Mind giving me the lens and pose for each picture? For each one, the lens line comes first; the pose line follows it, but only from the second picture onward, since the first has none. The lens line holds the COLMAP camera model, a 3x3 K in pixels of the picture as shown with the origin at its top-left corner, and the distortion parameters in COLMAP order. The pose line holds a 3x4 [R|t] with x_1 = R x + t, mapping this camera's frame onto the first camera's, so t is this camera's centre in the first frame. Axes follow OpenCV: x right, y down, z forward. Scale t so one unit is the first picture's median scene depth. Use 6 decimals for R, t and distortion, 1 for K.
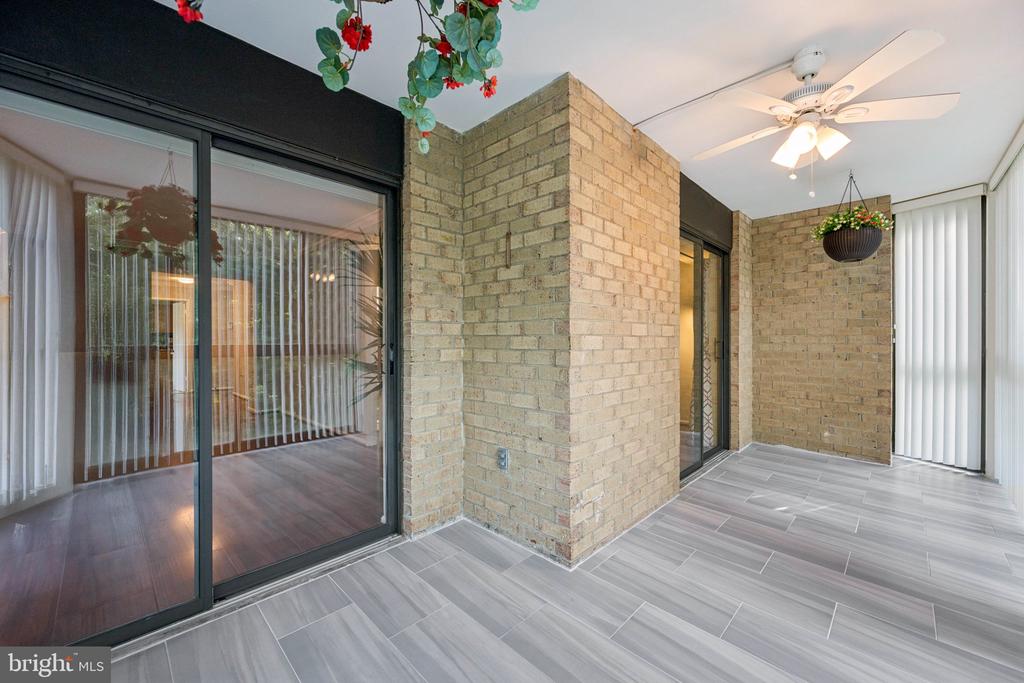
lens RADIAL K [[402.1, 0, 510.3], [0, 402.1, 340.4], [0, 0, 1]] dist [-0.002537, -0.000451]
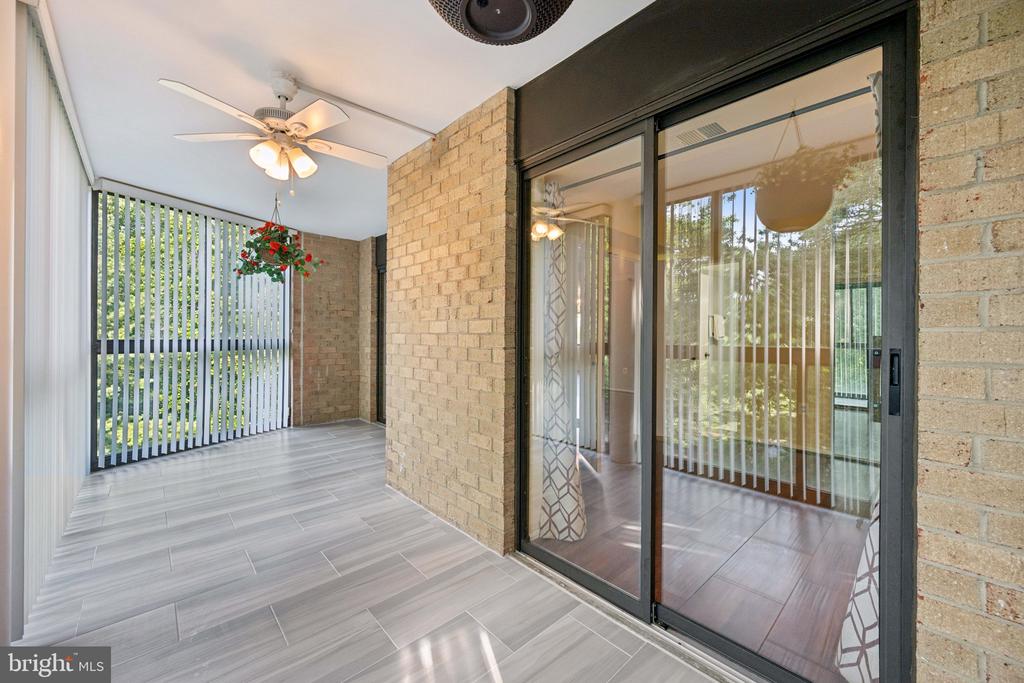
lens RADIAL K [[402.1, 0, 510.3], [0, 402.1, 335.3], [0, 0, 1]] dist [-0.002537, -0.000451]
pose [[-0.059425, -0.001823, -0.998231, 1.420624], [-0.008811, 0.999960, -0.001302, -0.006599], [0.998194, 0.008718, -0.059438, 1.329996]]
